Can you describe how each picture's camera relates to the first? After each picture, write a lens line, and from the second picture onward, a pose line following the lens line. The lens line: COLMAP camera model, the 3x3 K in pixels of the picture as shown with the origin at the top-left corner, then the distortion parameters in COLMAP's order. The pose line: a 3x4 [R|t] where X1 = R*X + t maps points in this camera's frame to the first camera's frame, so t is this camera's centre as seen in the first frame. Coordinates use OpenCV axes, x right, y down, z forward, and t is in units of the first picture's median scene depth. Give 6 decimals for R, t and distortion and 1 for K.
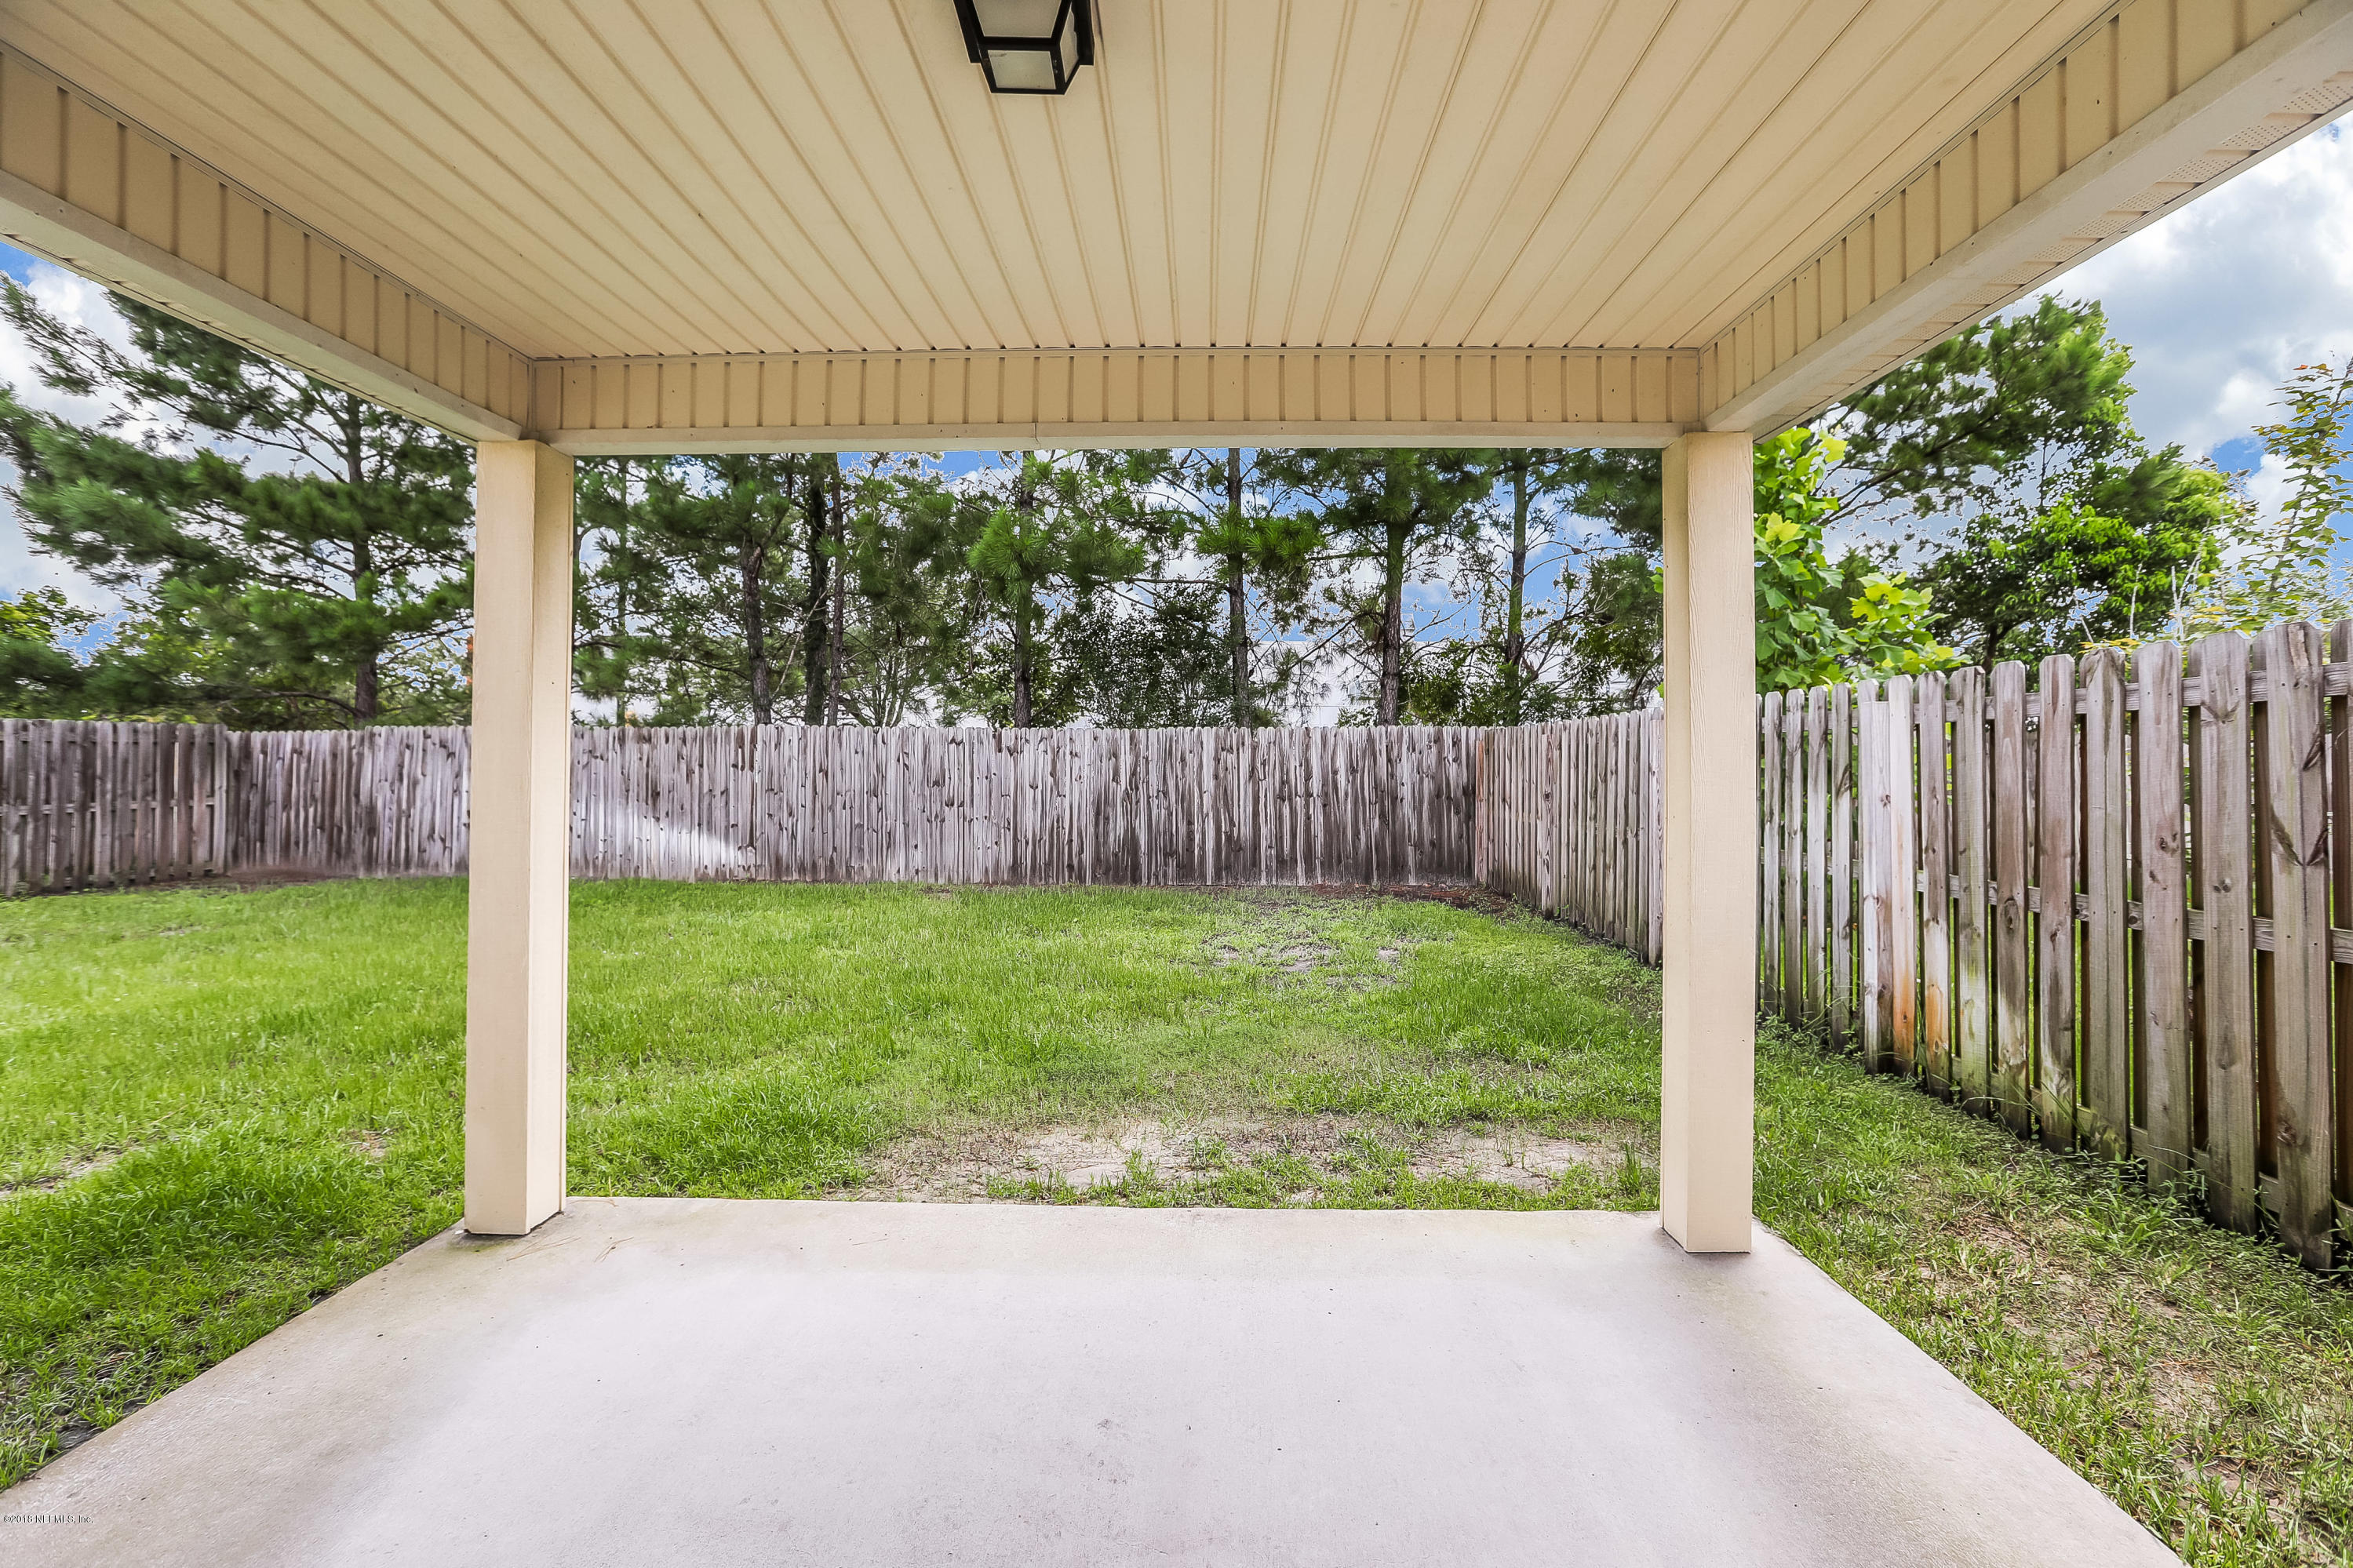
lens RADIAL K [[1071.0, 0, 1184.8], [0, 1071.0, 749.9], [0, 0, 1]] dist [-0.041612, 0.015468]
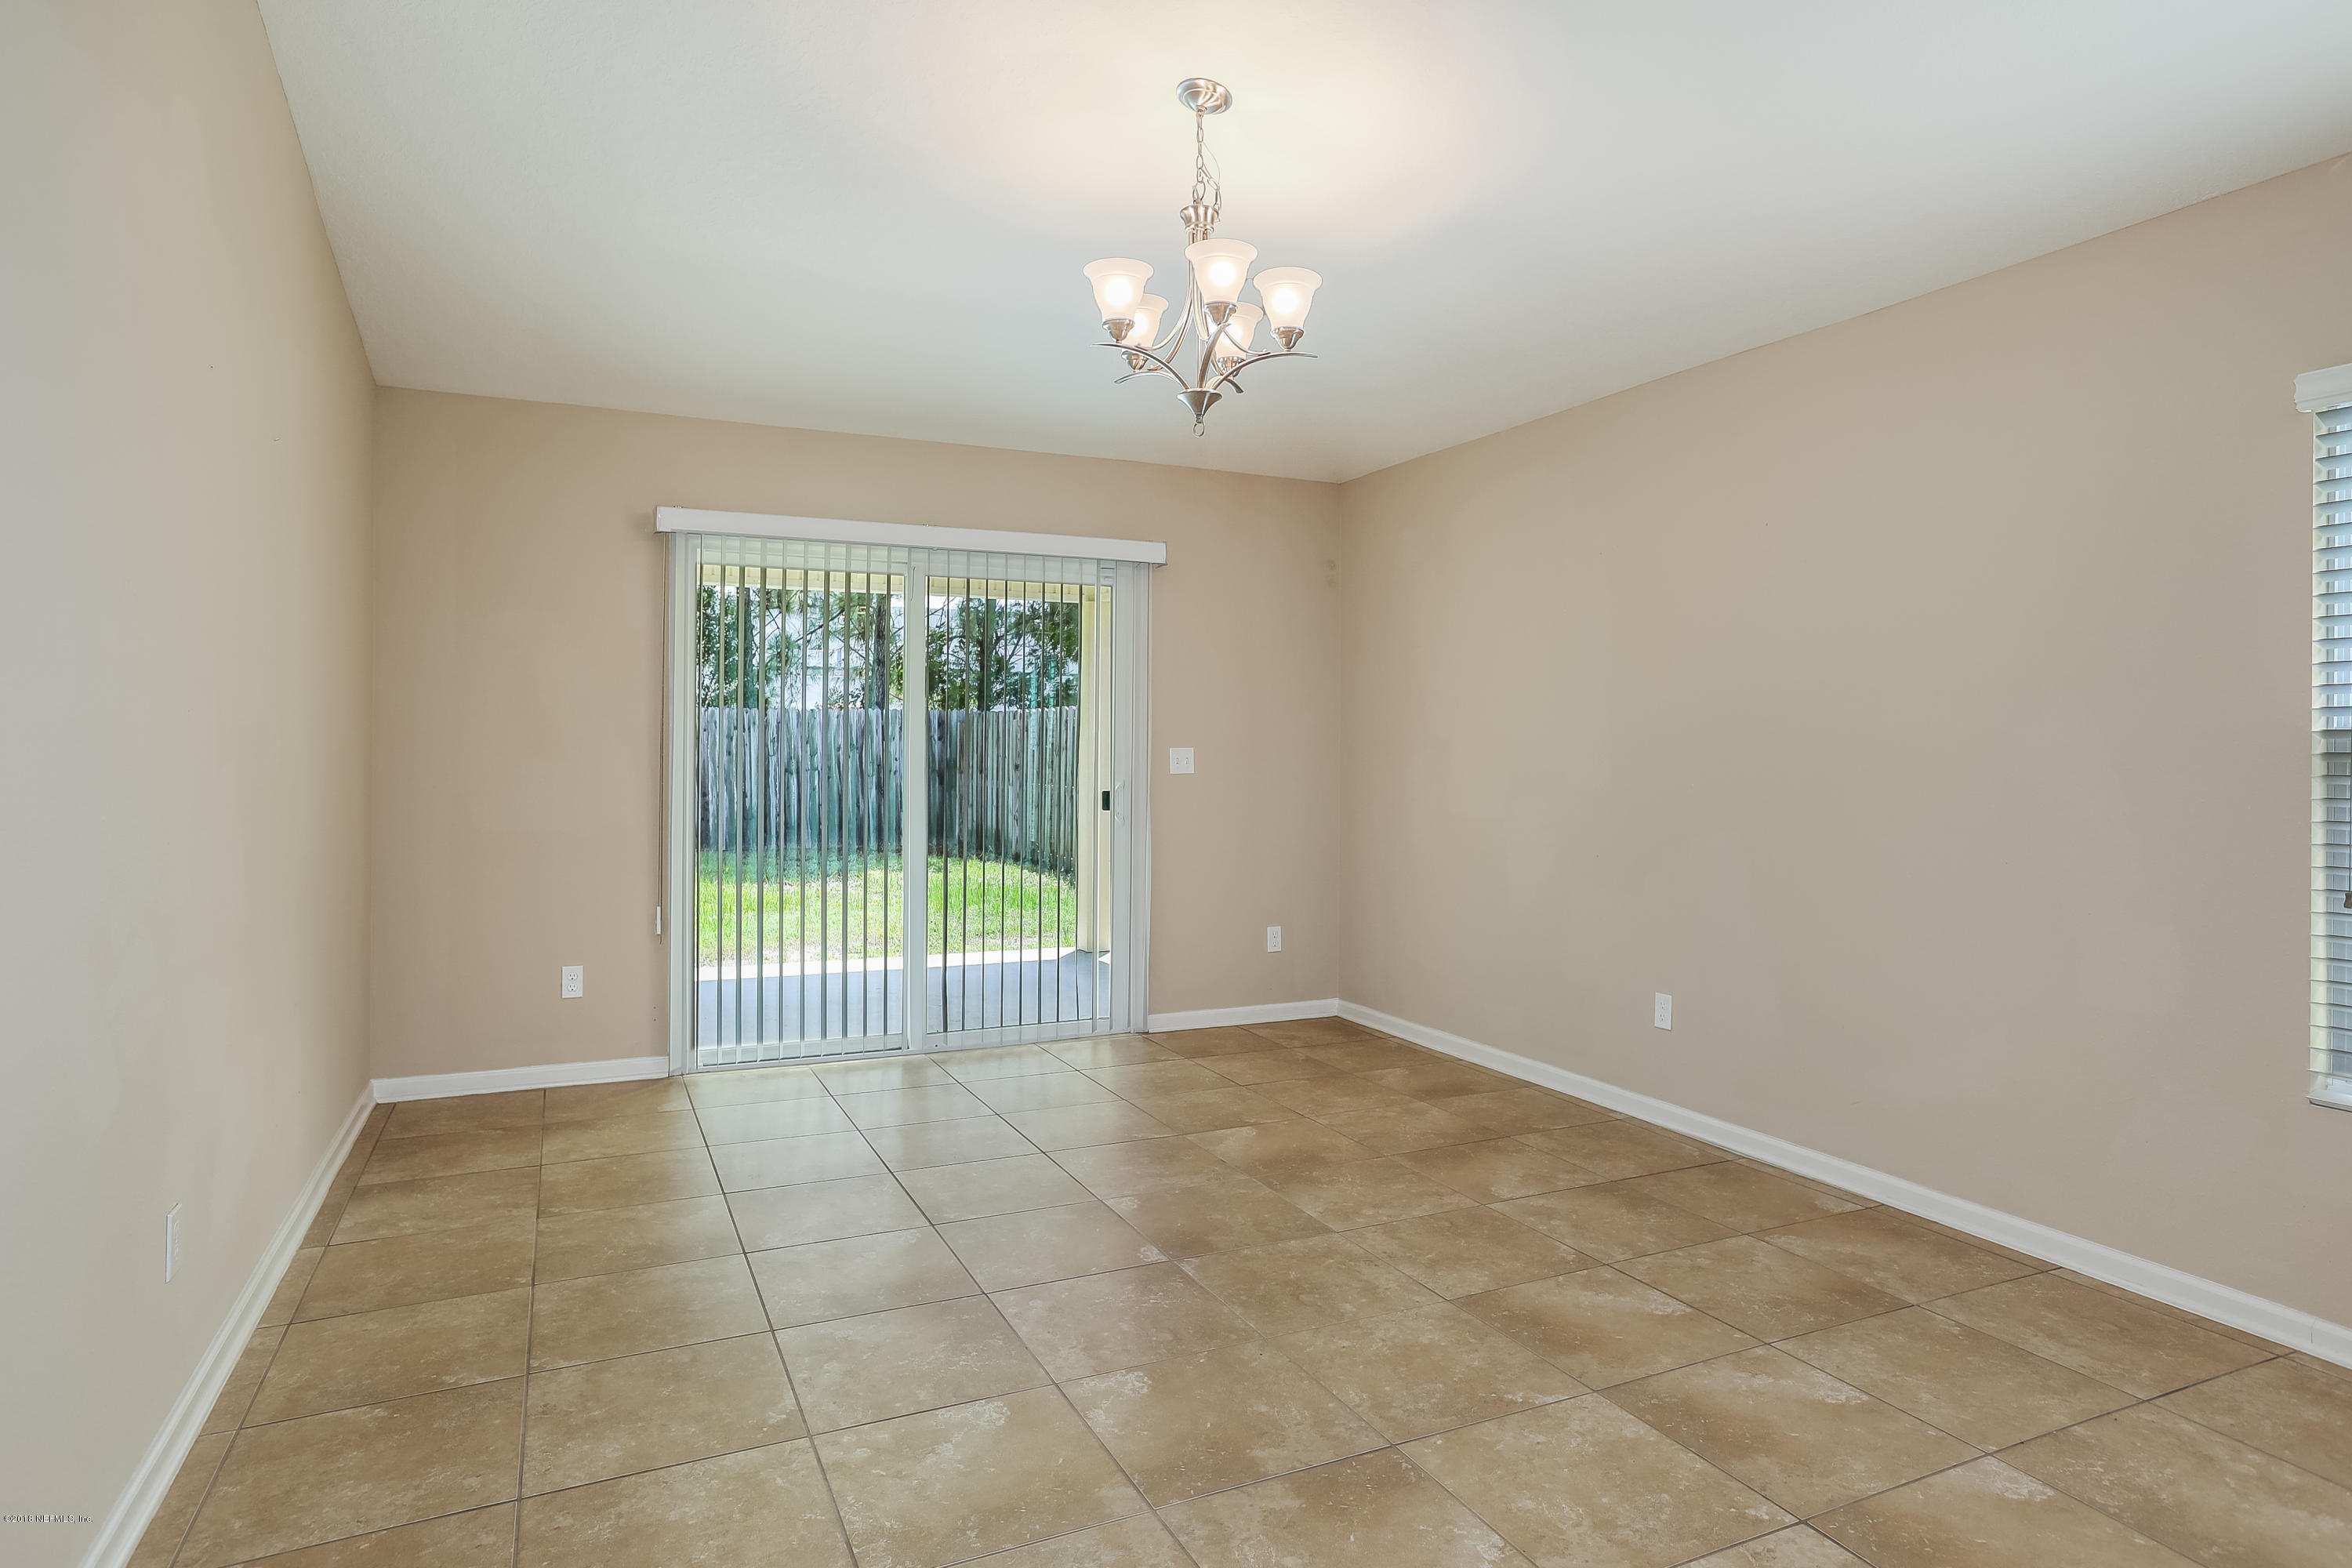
lens RADIAL K [[1328.3, 0, 1184.9], [0, 1328.3, 753.1], [0, 0, 1]] dist [-0.005386, 0.000427]
pose [[0.899979, -0.004500, 0.435910, -0.144973], [-0.000618, 0.999933, 0.011598, 0.009172], [-0.435933, -0.010707, 0.899915, -0.441019]]
